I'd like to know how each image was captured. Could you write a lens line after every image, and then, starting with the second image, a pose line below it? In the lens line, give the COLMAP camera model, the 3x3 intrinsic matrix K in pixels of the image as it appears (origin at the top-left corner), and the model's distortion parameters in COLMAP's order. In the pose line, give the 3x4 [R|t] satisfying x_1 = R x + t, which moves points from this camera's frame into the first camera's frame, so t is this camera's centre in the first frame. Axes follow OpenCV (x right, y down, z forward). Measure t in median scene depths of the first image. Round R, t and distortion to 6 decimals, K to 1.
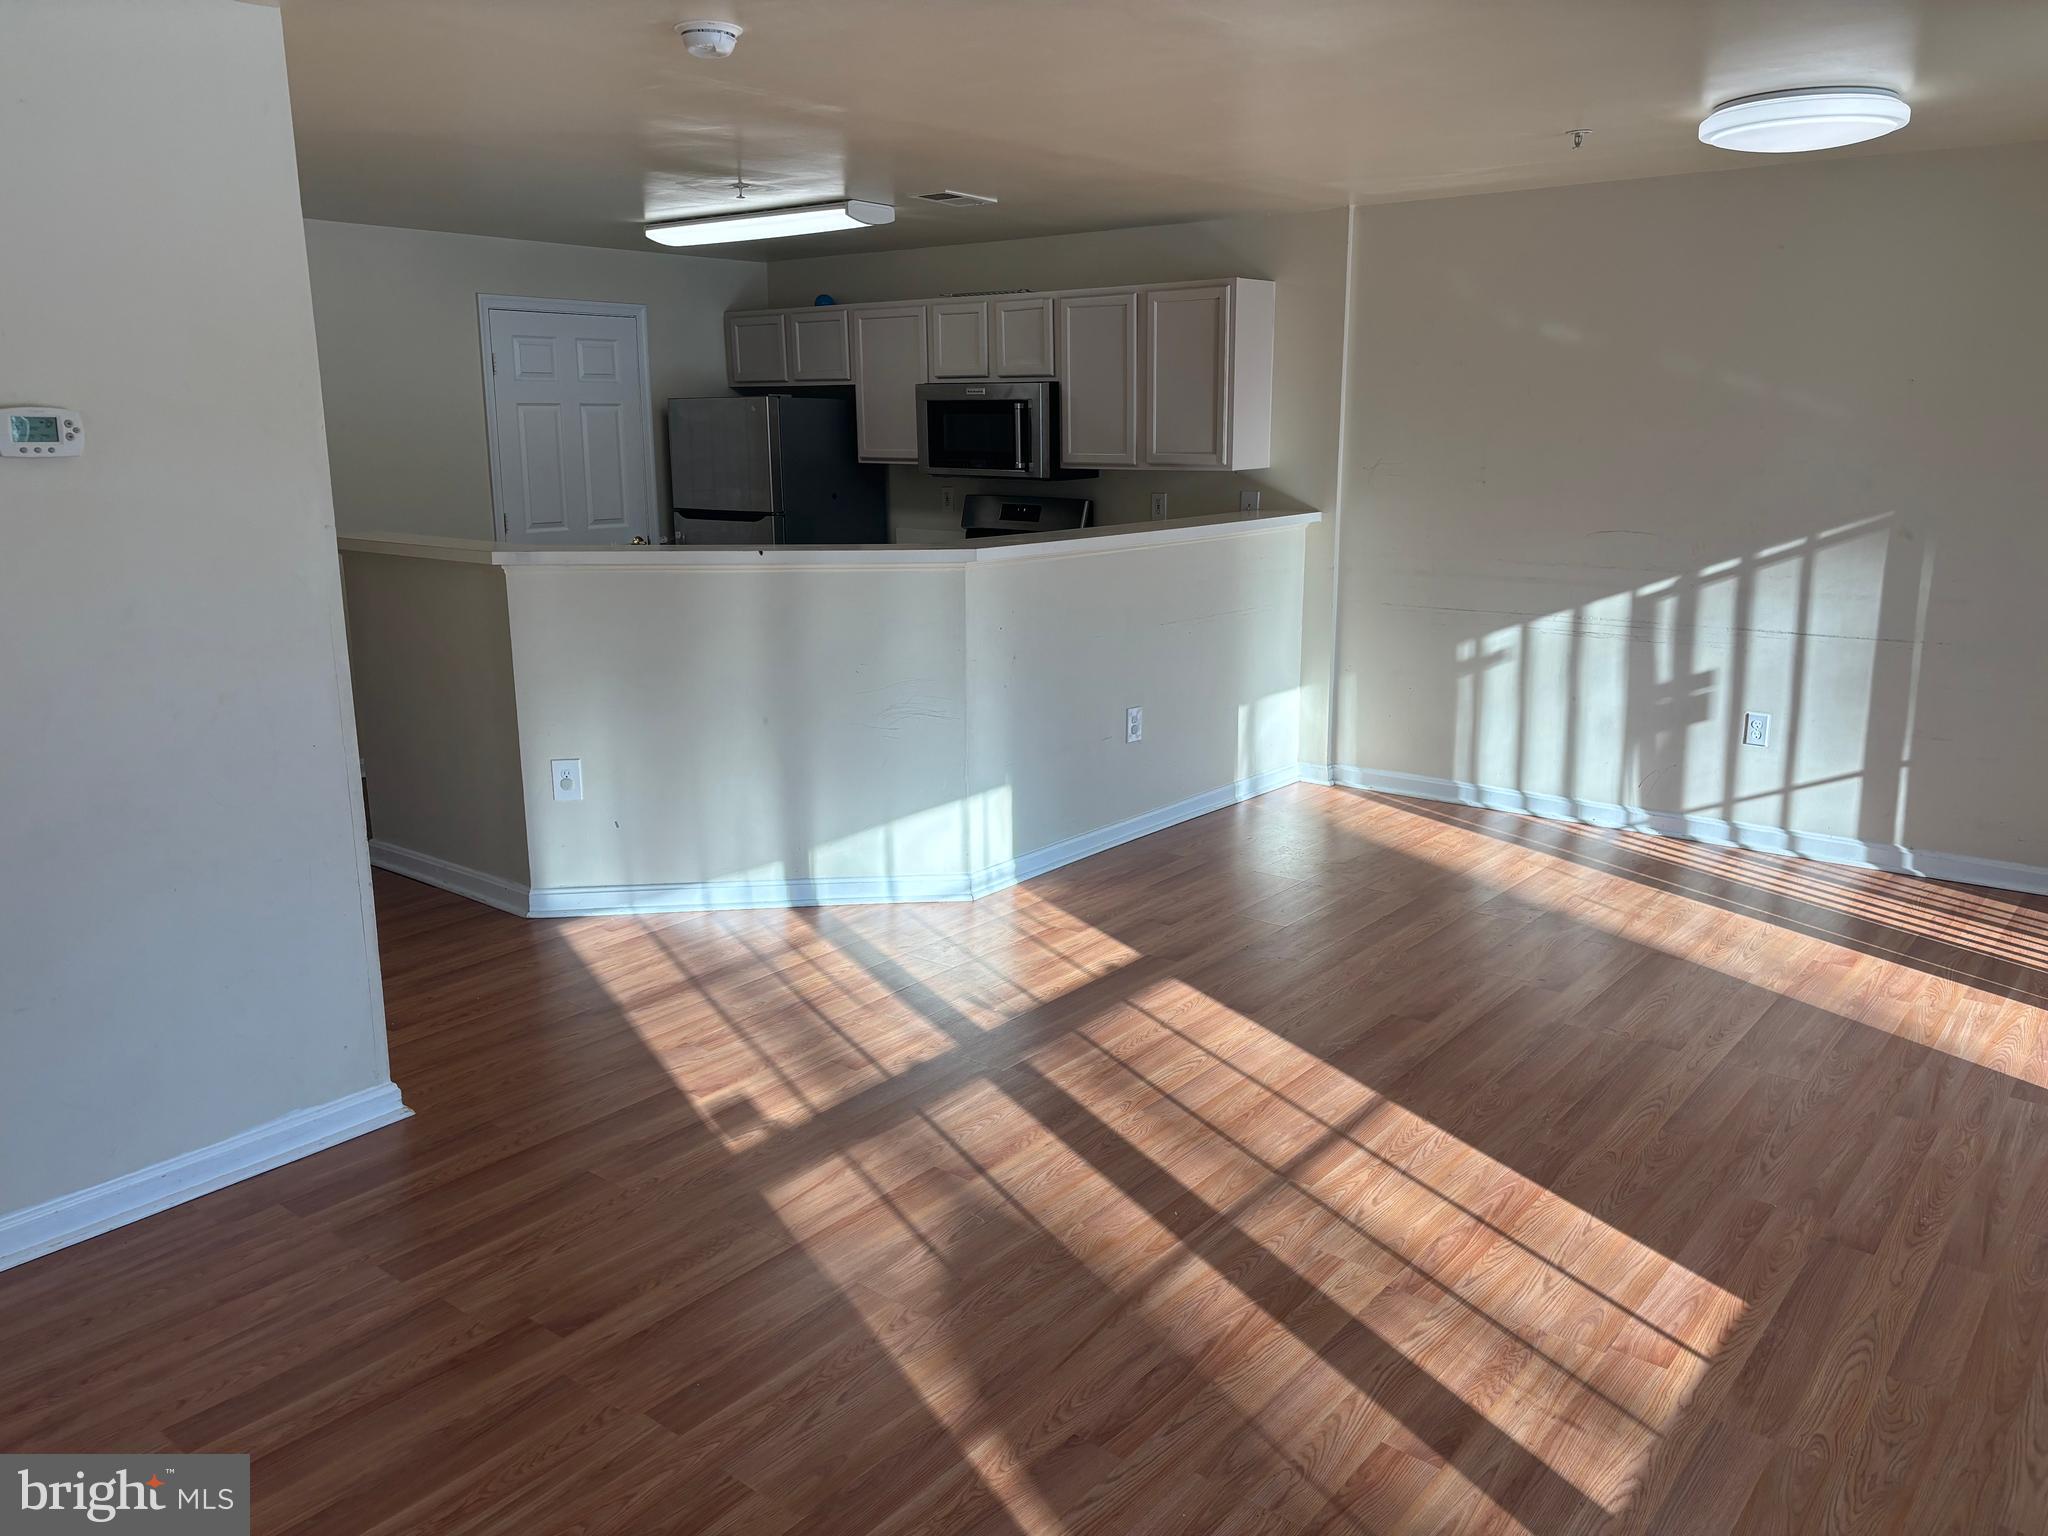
lens RADIAL K [[1541.4, 0, 1023.8], [0, 1541.4, 765.2], [0, 0, 1]] dist [-0.005463, 0.007180]
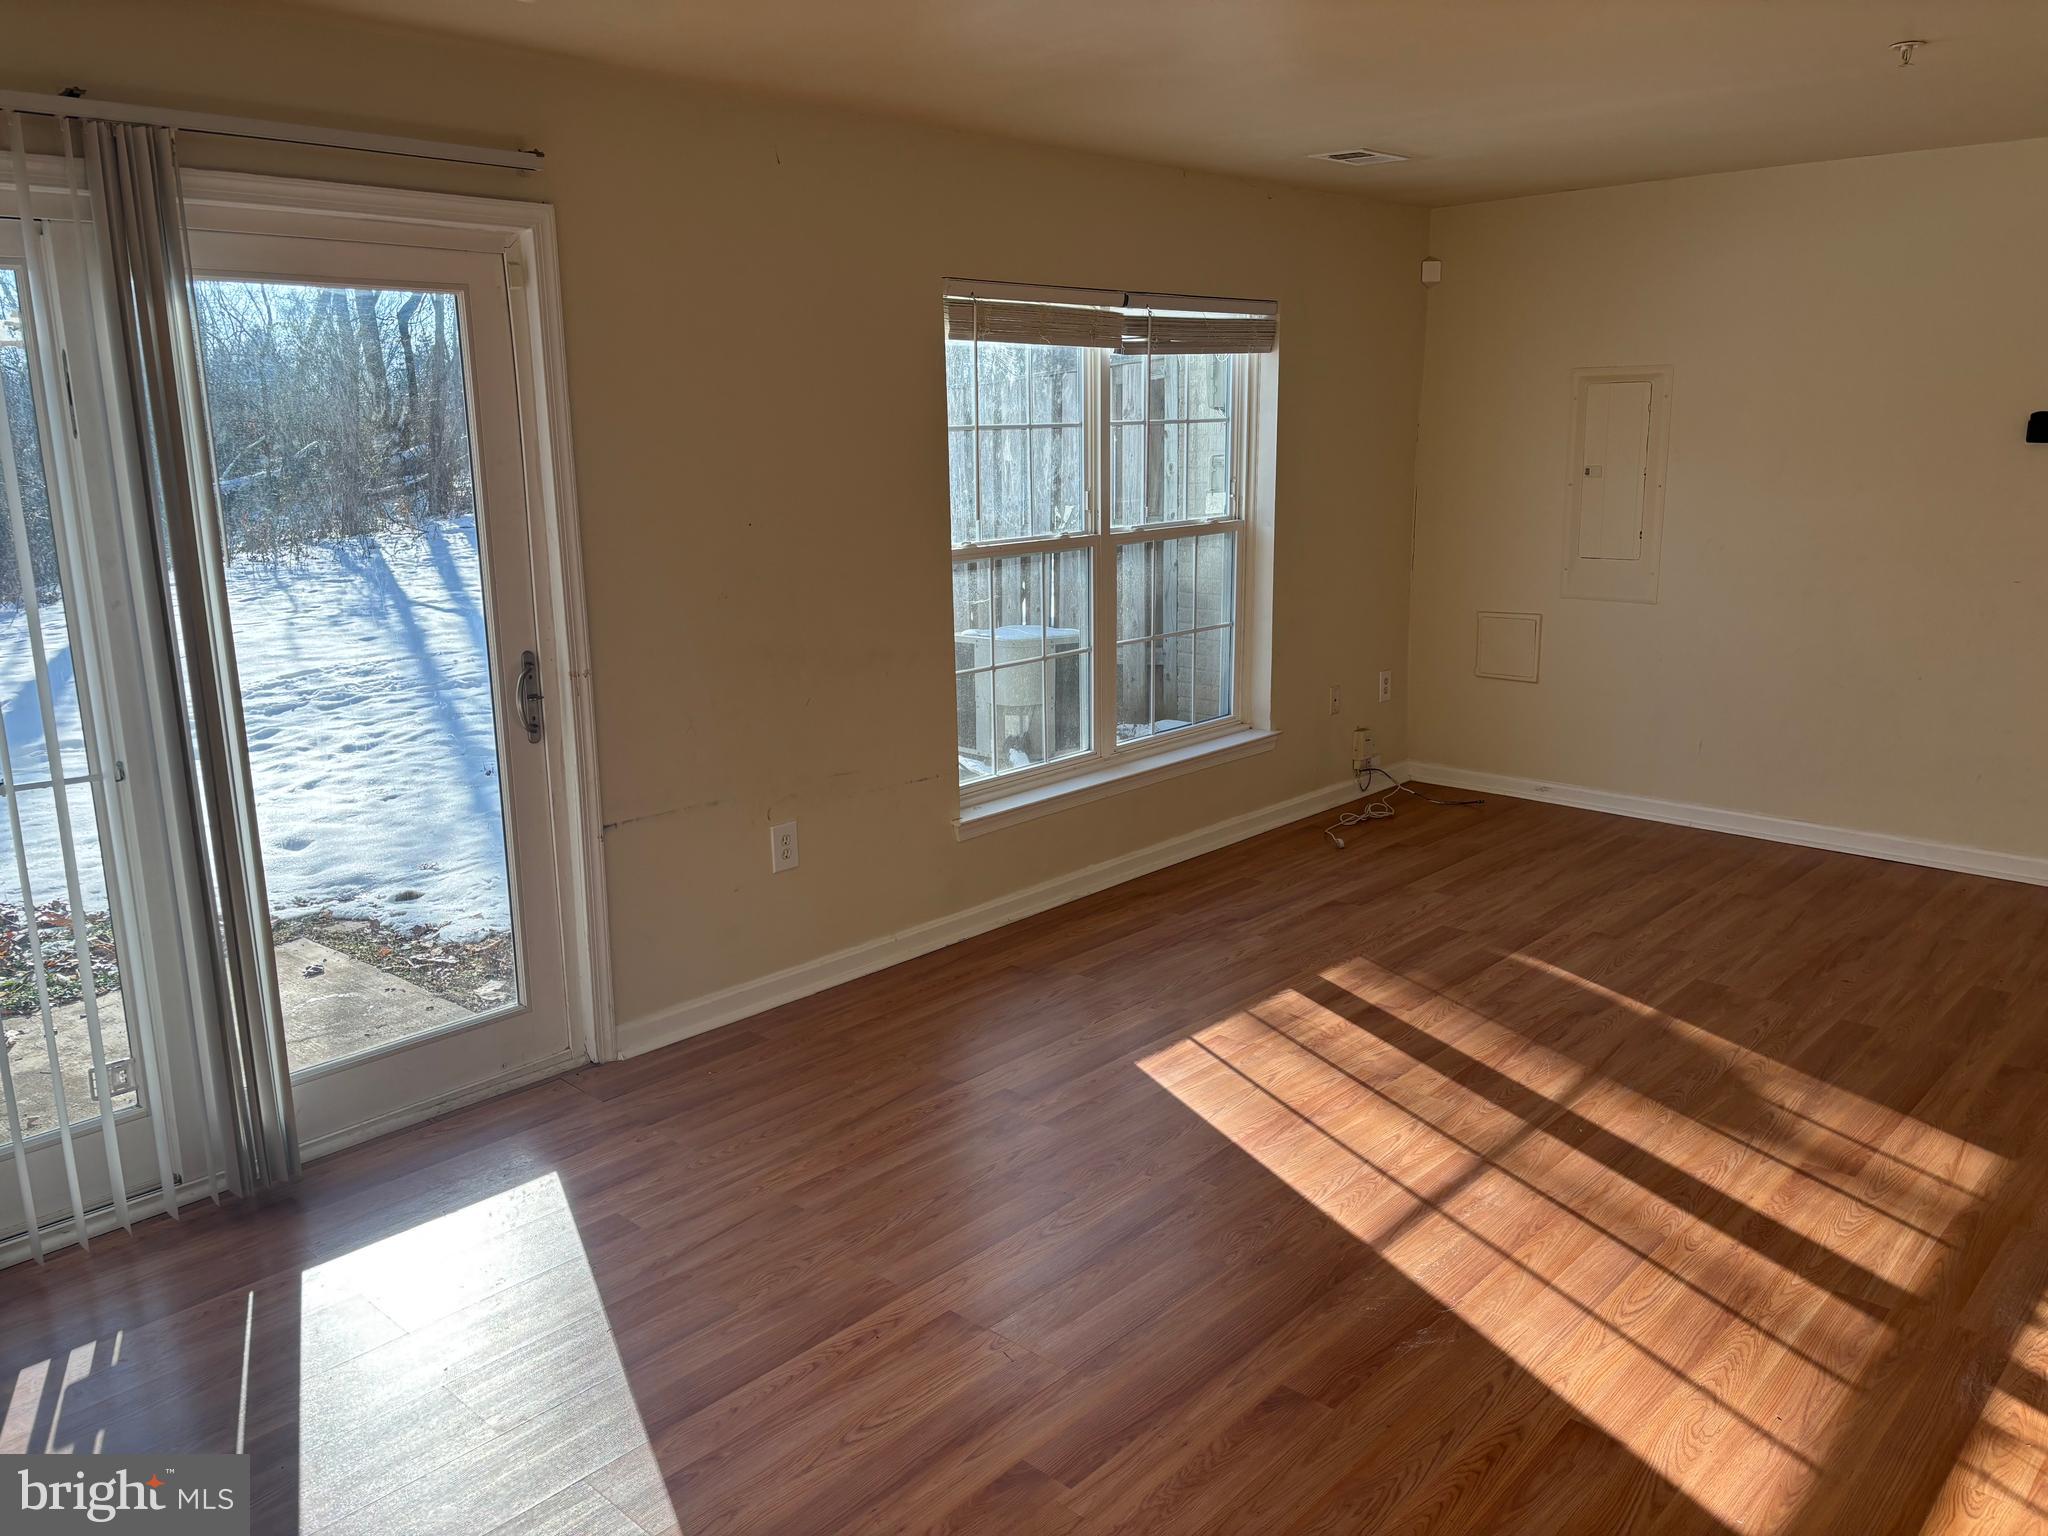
lens RADIAL K [[1541.4, 0, 1023.1], [0, 1541.4, 765.8], [0, 0, 1]] dist [-0.005463, 0.007180]
pose [[-0.997117, 0.014794, 0.074426, 0.402421], [0.045760, 0.899635, 0.434239, -0.432845], [-0.060532, 0.436393, -0.897718, 1.855554]]
